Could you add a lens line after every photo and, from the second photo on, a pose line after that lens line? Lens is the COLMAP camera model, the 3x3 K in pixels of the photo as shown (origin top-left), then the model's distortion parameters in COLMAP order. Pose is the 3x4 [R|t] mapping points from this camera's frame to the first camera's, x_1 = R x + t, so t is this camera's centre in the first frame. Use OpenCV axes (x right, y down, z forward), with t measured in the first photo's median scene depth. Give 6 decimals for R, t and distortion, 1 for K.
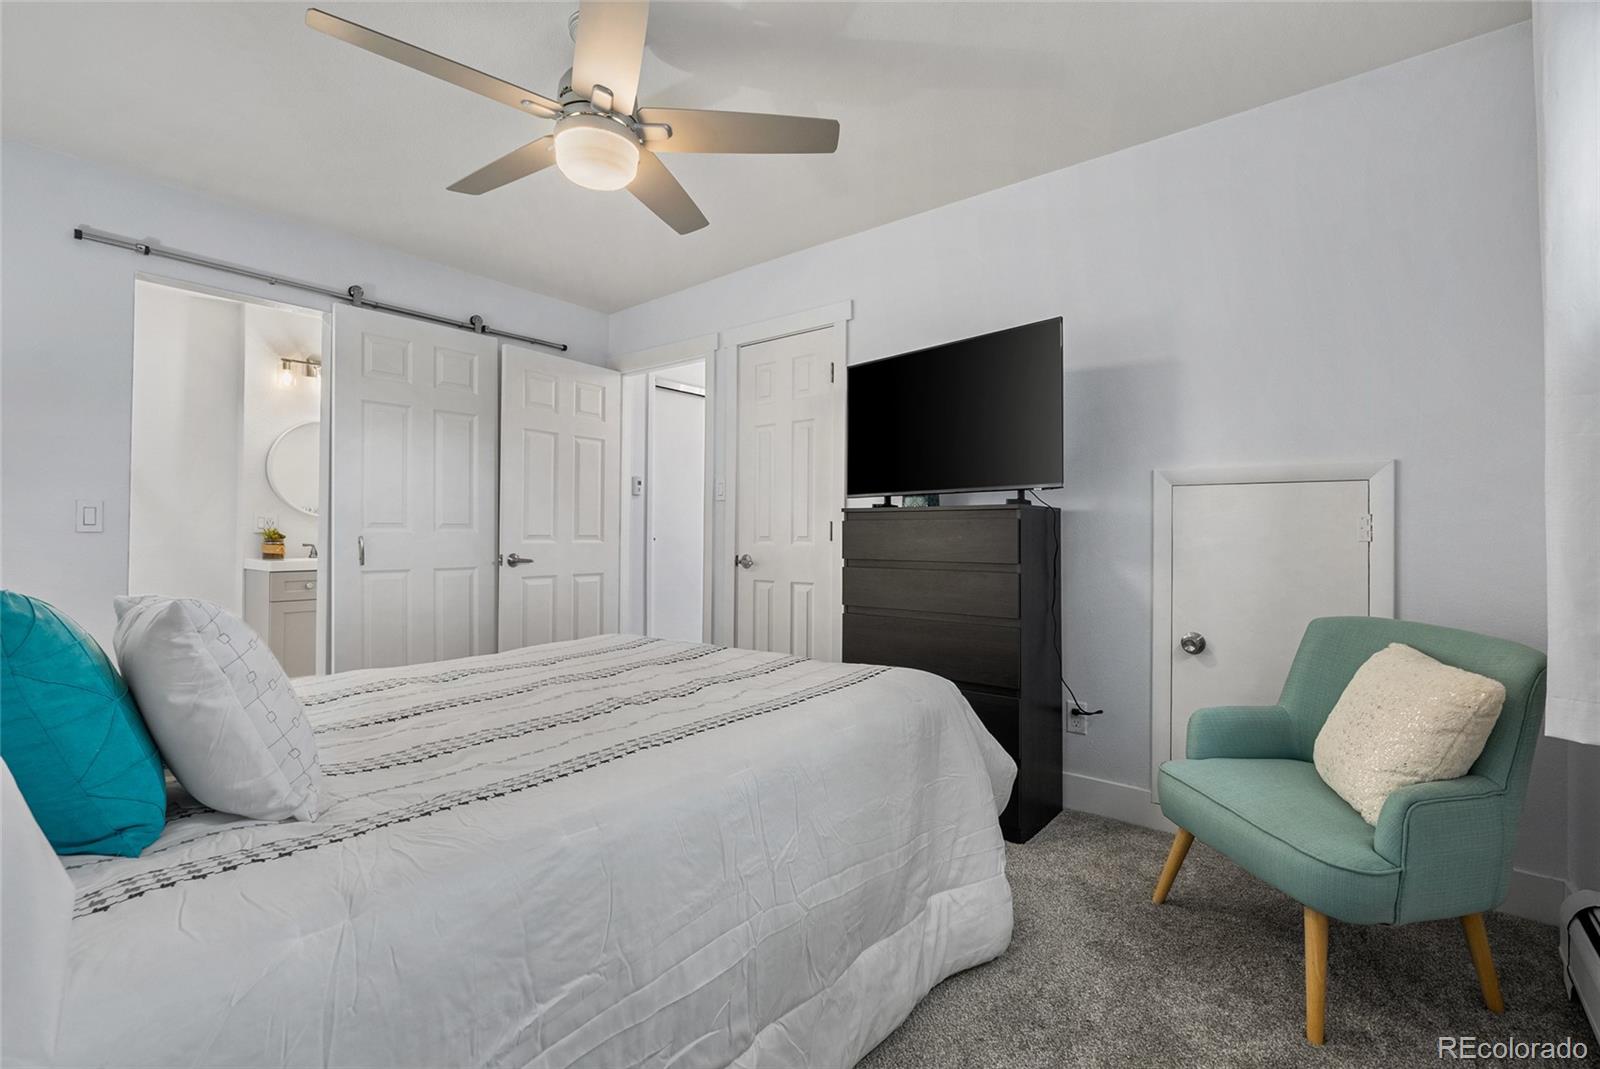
lens RADIAL K [[713.3, 0, 813.8], [0, 713.3, 523.6], [0, 0, 1]] dist [-0.008091, 0.001506]
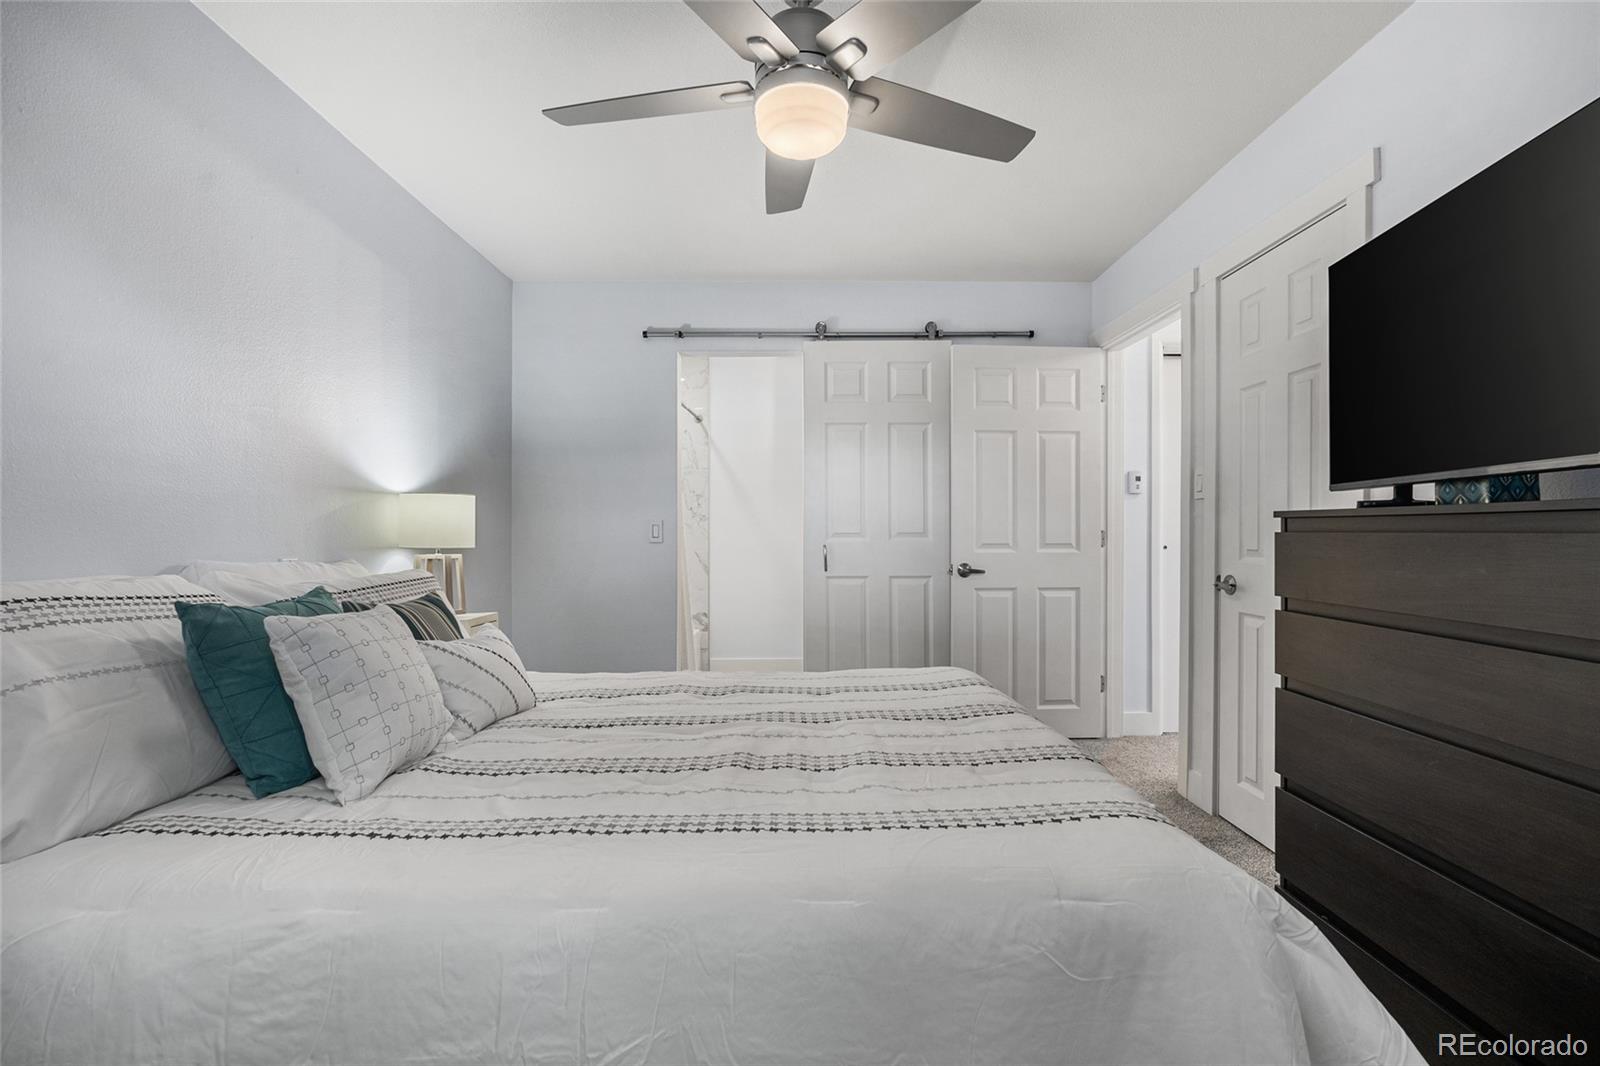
lens RADIAL K [[713.3, 0, 802.4], [0, 713.3, 533.3], [0, 0, 1]] dist [-0.008091, 0.001506]
pose [[0.617680, -0.002097, -0.786427, 0.242679], [0.016650, 0.999807, 0.010412, -0.014493], [0.786253, -0.019526, 0.617596, 0.298412]]
